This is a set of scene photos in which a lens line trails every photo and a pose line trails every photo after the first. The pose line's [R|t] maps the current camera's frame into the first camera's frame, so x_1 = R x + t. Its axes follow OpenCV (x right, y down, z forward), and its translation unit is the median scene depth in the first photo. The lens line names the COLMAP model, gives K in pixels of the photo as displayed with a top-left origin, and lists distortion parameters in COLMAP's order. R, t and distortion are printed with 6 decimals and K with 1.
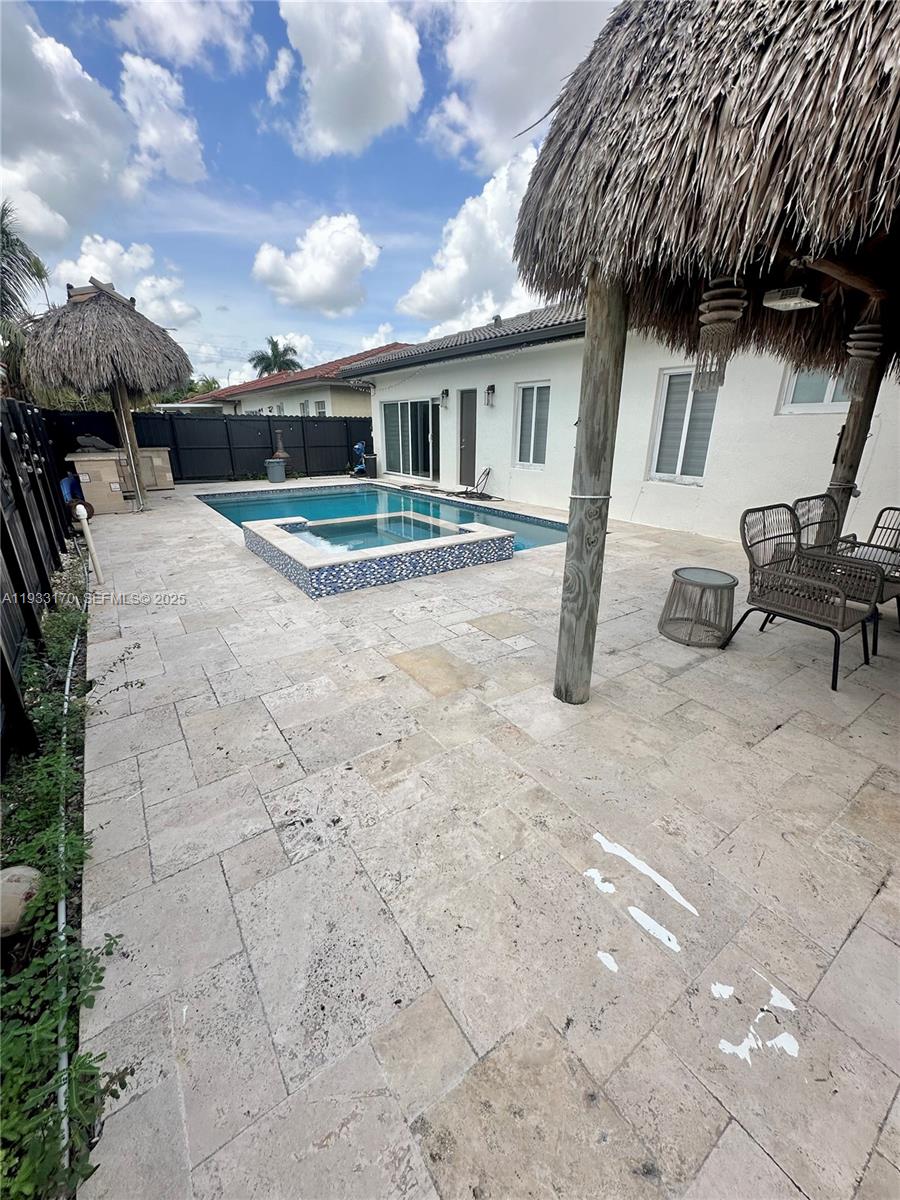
lens RADIAL K [[478.1, 0, 449.9], [0, 478.1, 601.0], [0, 0, 1]] dist [-0.002185, 0.000111]
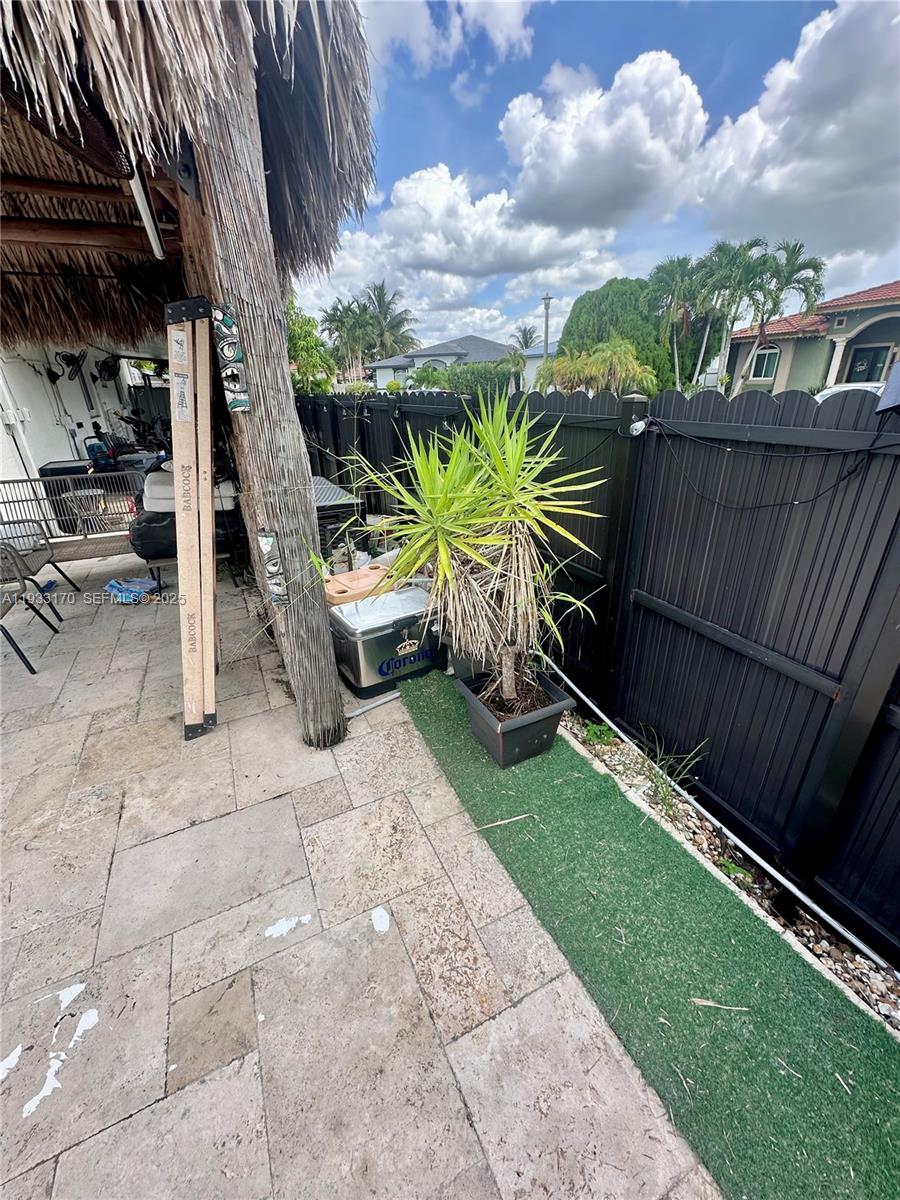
lens RADIAL K [[478.1, 0, 453.3], [0, 478.1, 602.8], [0, 0, 1]] dist [-0.002185, 0.000111]
pose [[0.151534, -0.419628, 0.894958, 0.188043], [0.368030, 0.864267, 0.342923, 0.063721], [-0.917383, 0.277407, 0.285401, -0.159146]]
